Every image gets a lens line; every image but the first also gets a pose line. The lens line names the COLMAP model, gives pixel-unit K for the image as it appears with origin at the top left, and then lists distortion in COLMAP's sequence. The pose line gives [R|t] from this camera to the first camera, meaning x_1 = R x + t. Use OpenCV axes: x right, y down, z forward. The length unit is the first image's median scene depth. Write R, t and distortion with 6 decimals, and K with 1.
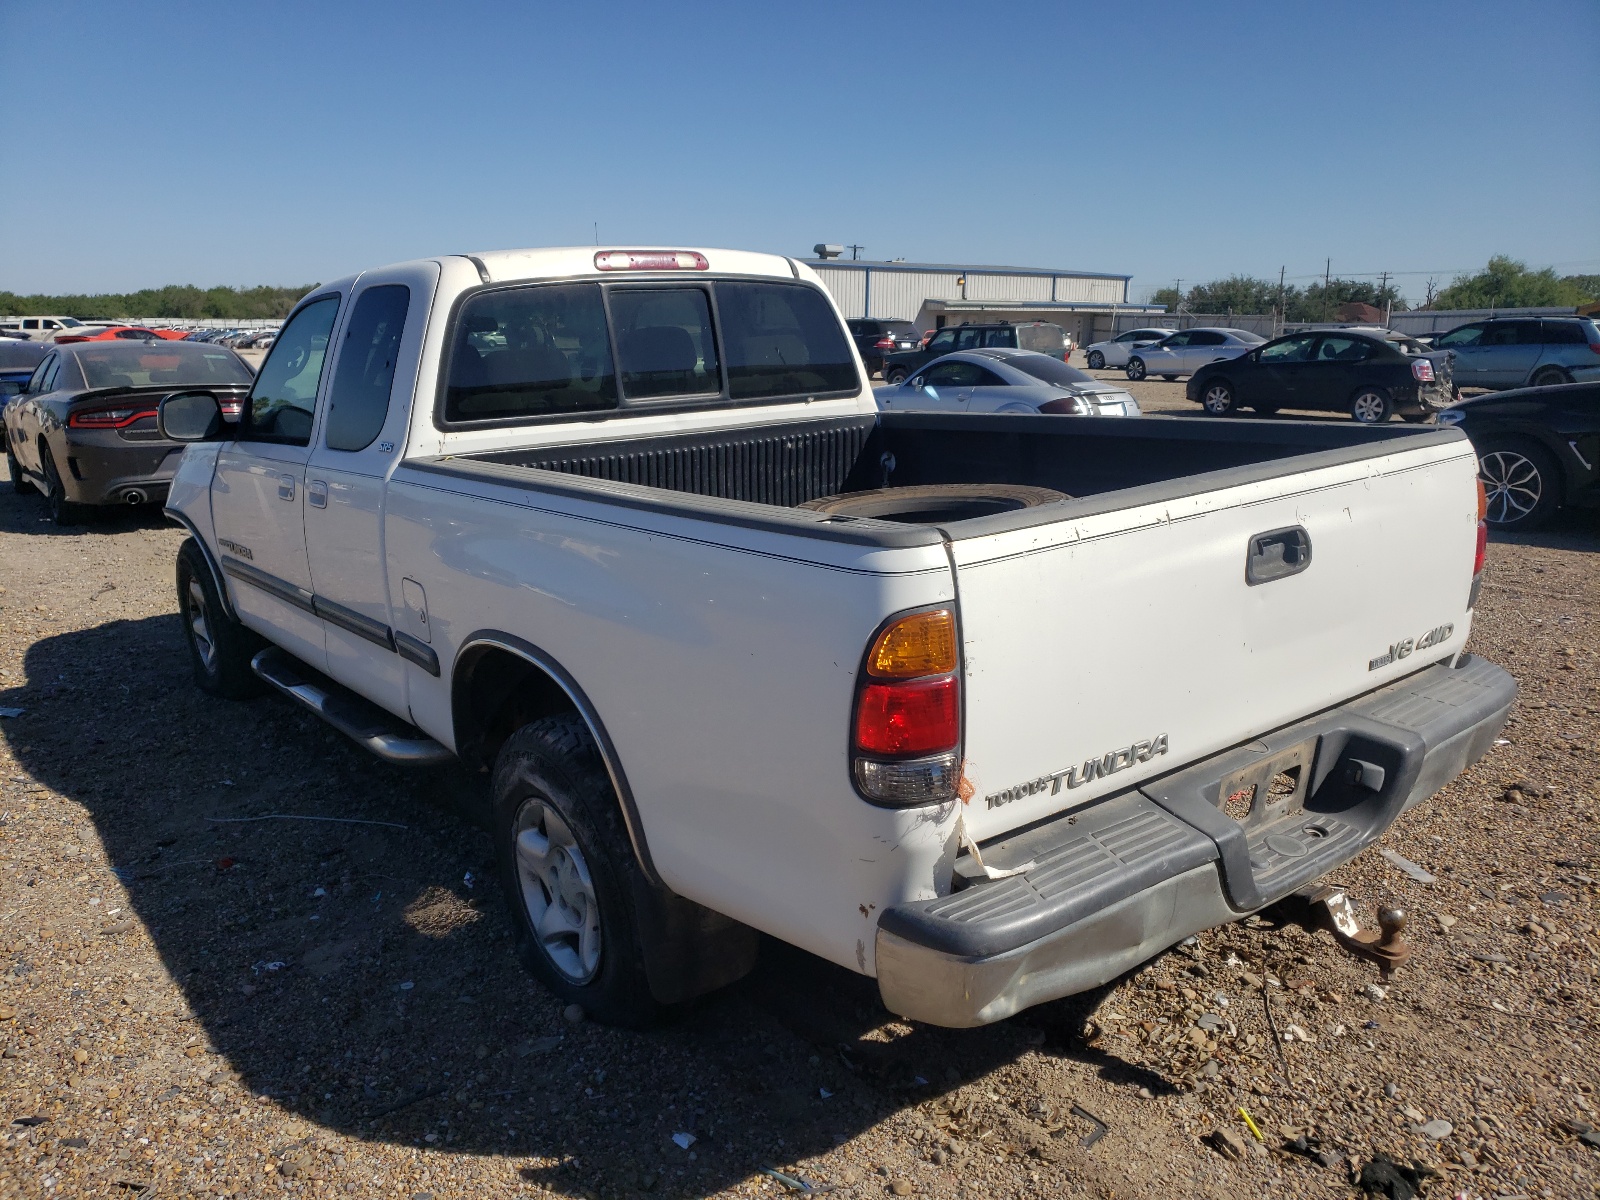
lens RADIAL K [[1254.3, 0, 800.0], [0, 1254.3, 600.0], [0, 0, 1]] dist [0.020783, -0.001316]
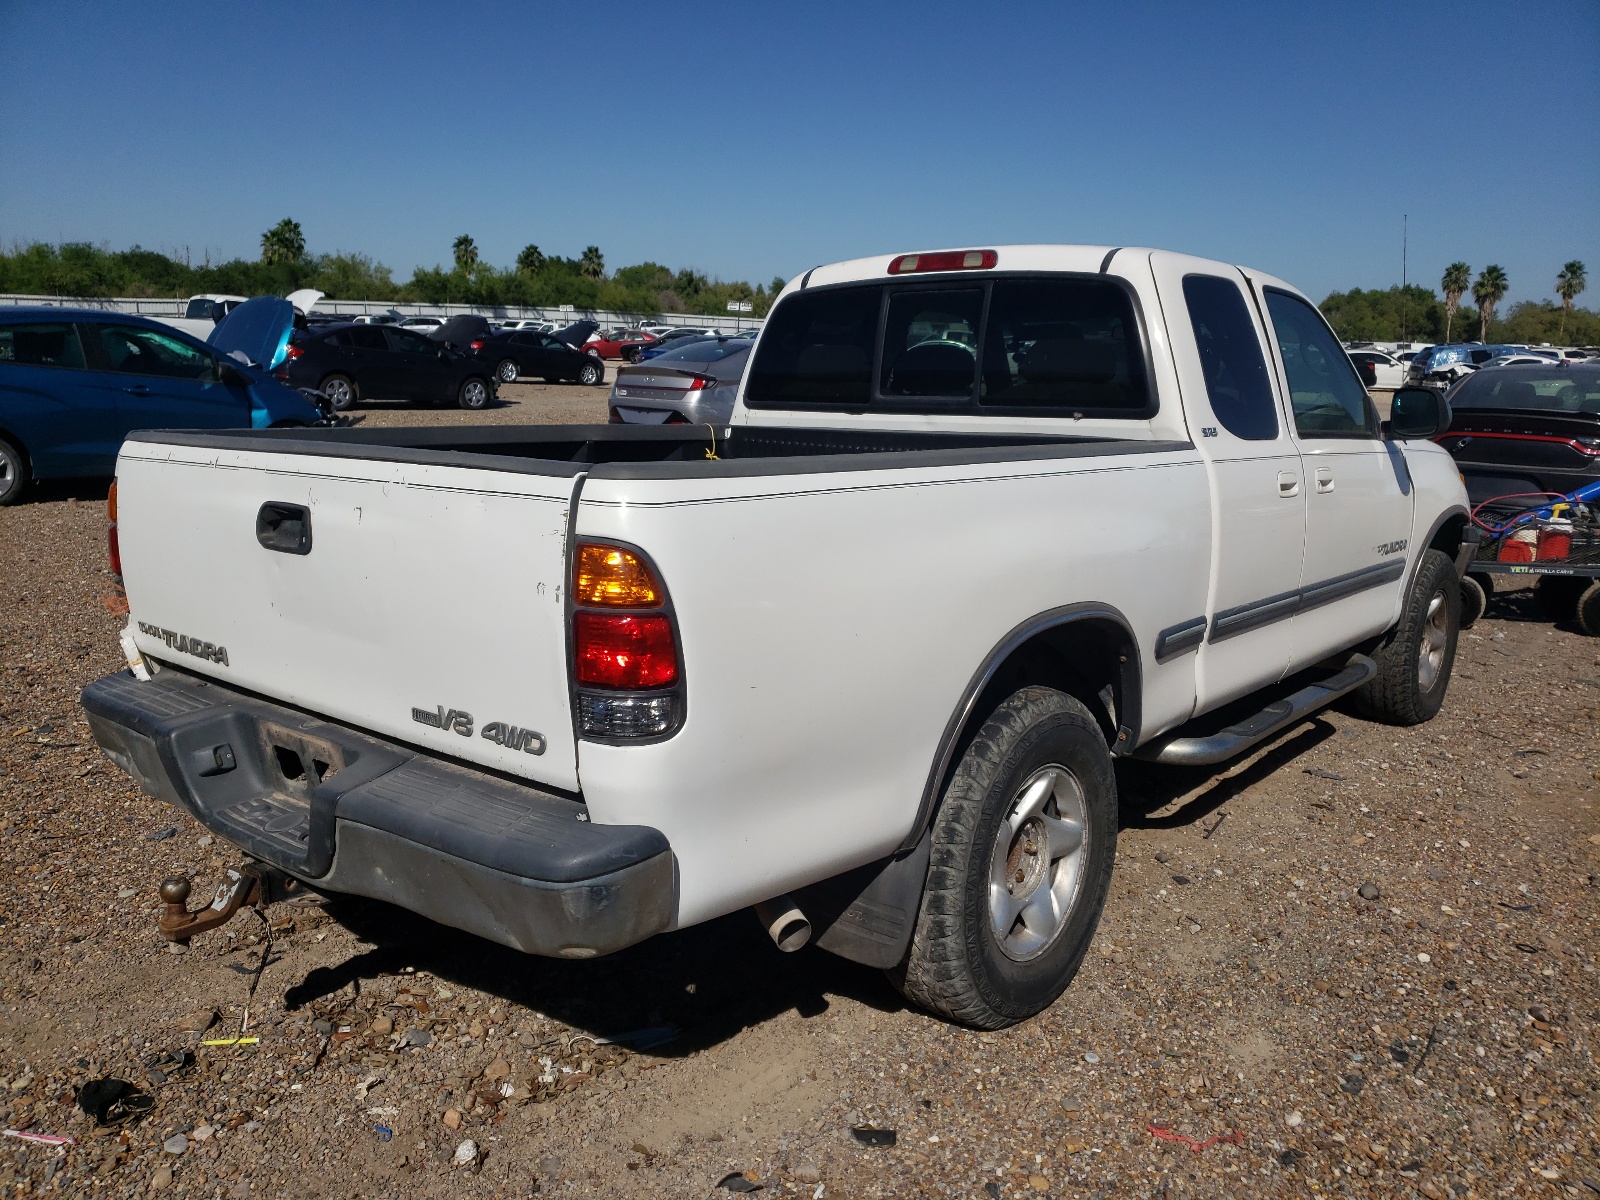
lens RADIAL K [[1240.0, 0, 793.4], [0, 1240.0, 593.2], [0, 0, 1]] dist [0.054197, -0.111683]
pose [[0.207285, 0.203804, -0.956816, 0.931688], [-0.229669, 0.960862, 0.154910, -0.153023], [0.950939, 0.187640, 0.245980, 0.744932]]
